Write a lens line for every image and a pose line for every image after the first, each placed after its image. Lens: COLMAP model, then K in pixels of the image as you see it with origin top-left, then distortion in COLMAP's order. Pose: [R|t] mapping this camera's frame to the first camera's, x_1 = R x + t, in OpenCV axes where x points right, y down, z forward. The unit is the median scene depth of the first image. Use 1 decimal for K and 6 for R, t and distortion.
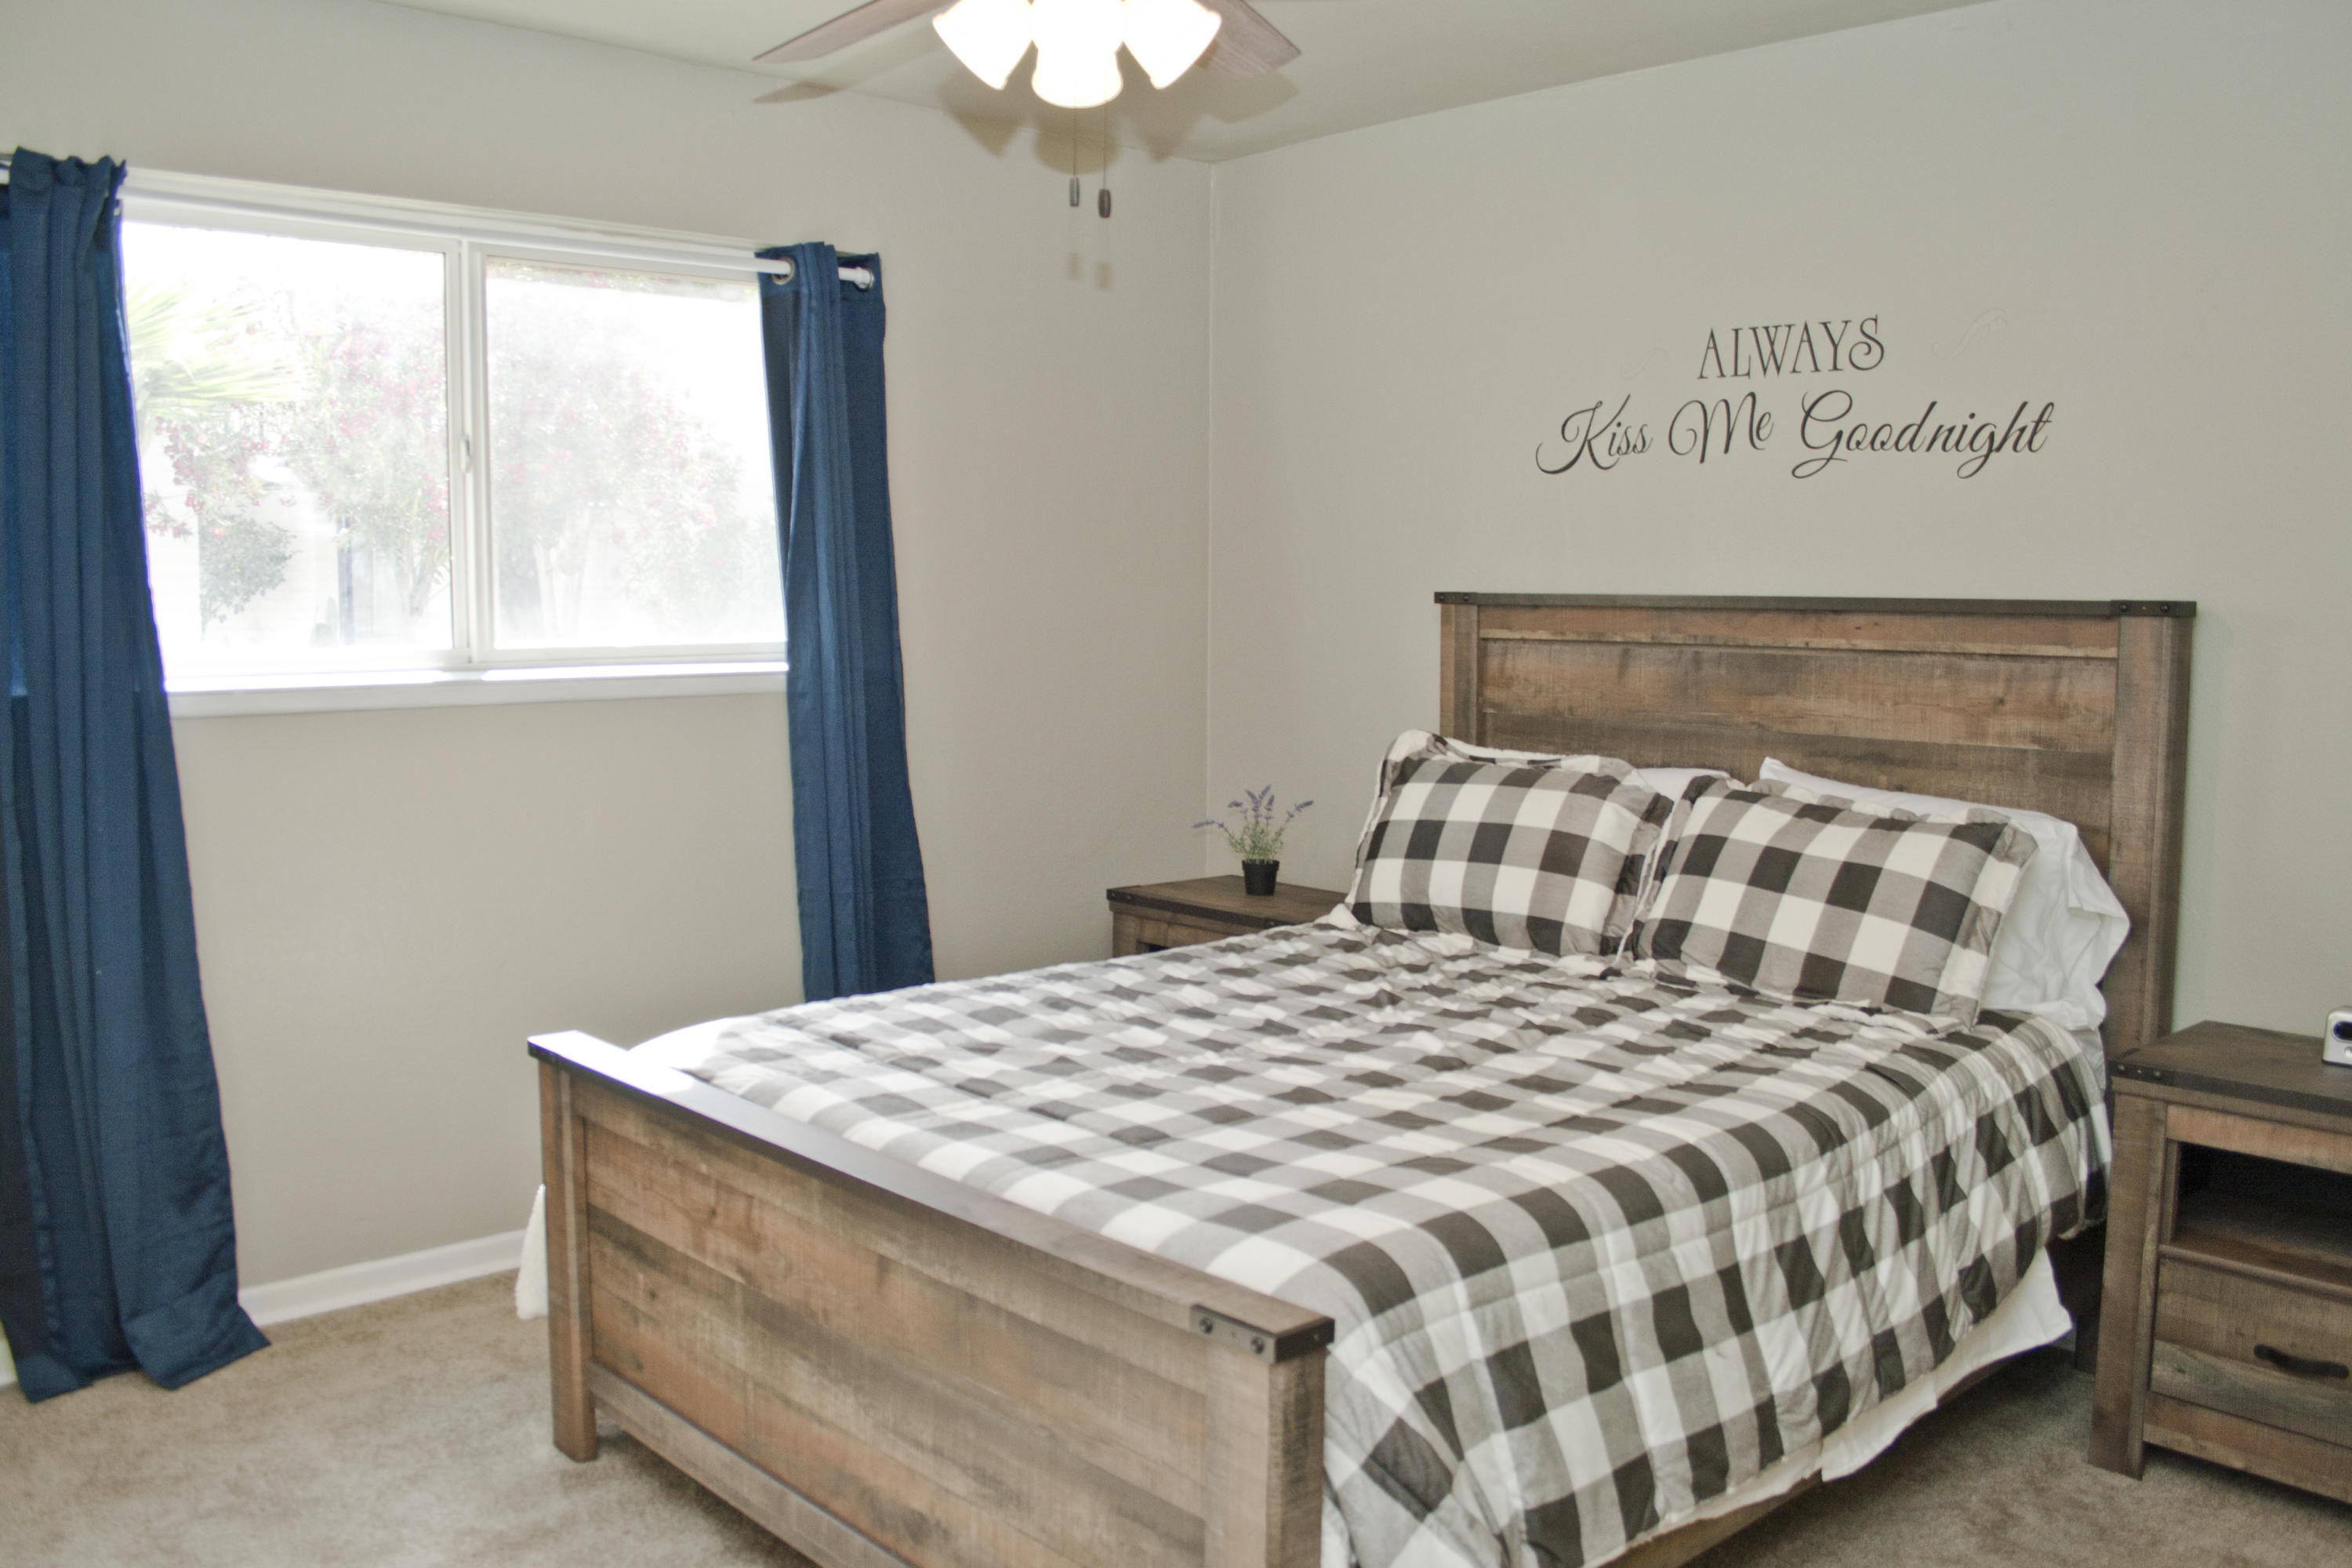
lens RADIAL K [[2045.9, 0, 1176.0], [0, 2045.9, 784.0], [0, 0, 1]] dist [-0.144746, 0.120831]
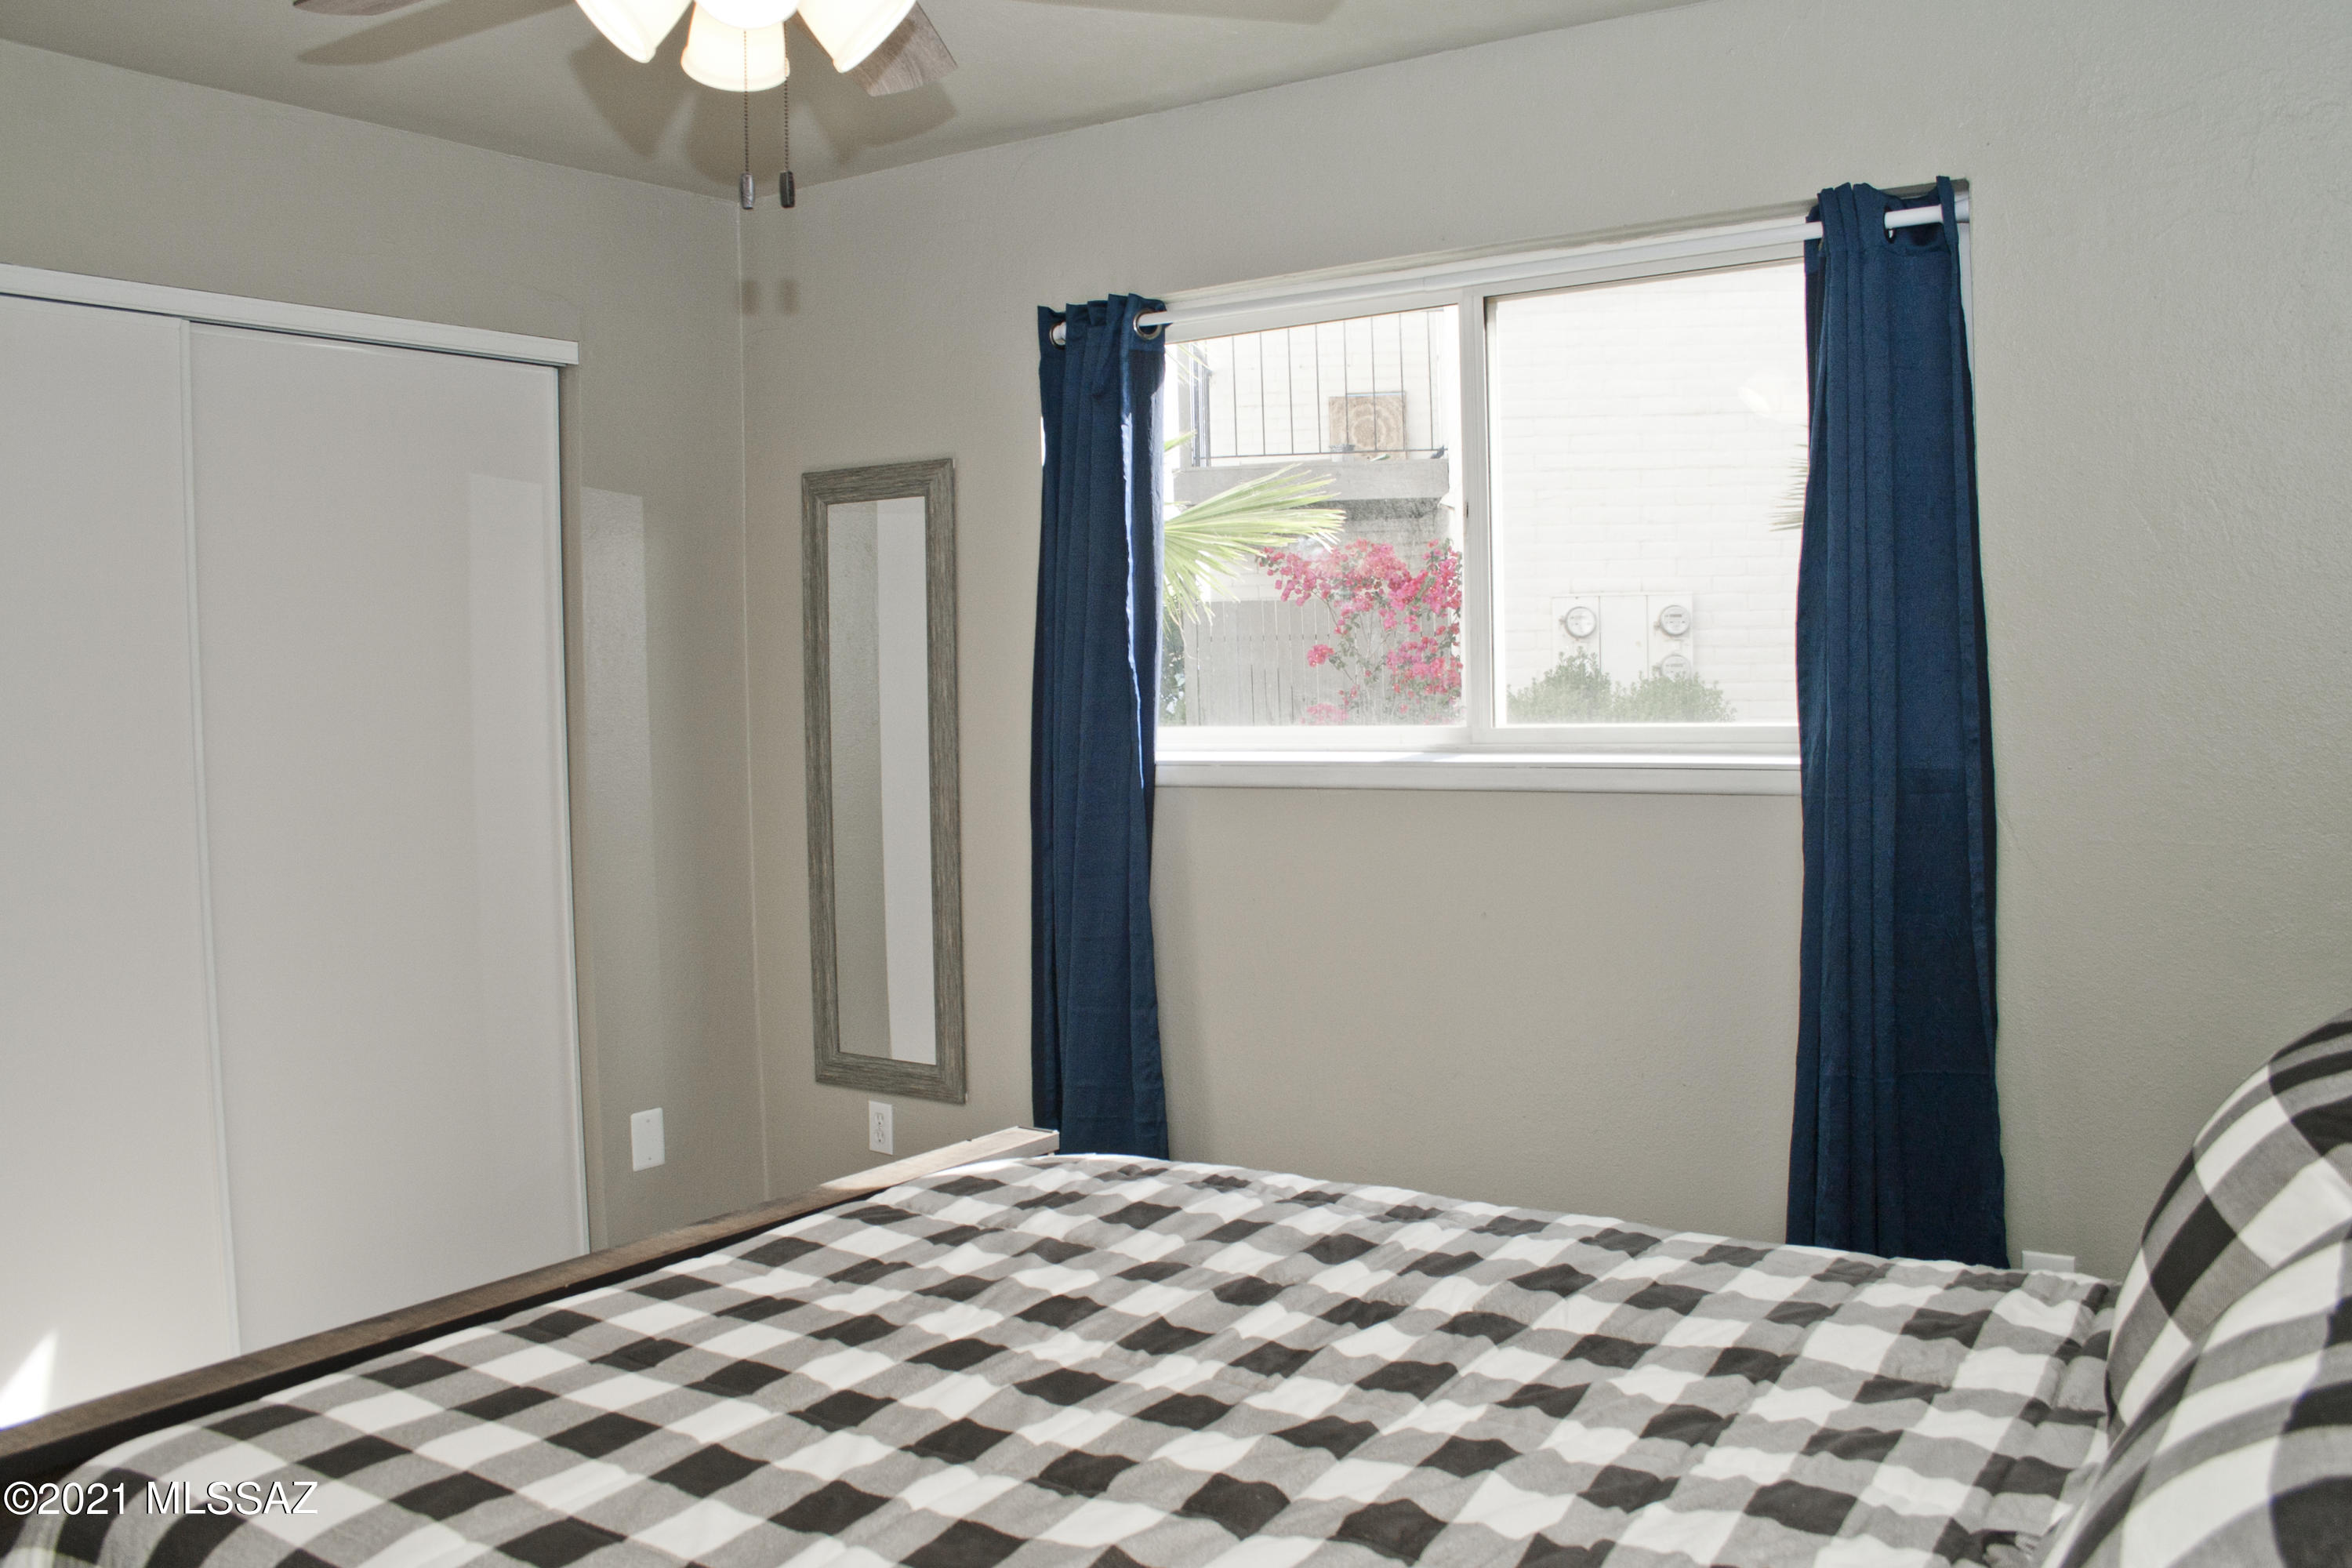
lens RADIAL K [[2045.9, 0, 1176.0], [0, 2045.9, 784.0], [0, 0, 1]] dist [-0.144746, 0.120831]
pose [[0.221153, 0.046752, -0.974118, 0.490942], [-0.064932, 0.997340, 0.033125, -0.059326], [0.973075, 0.055926, 0.223601, 0.613548]]
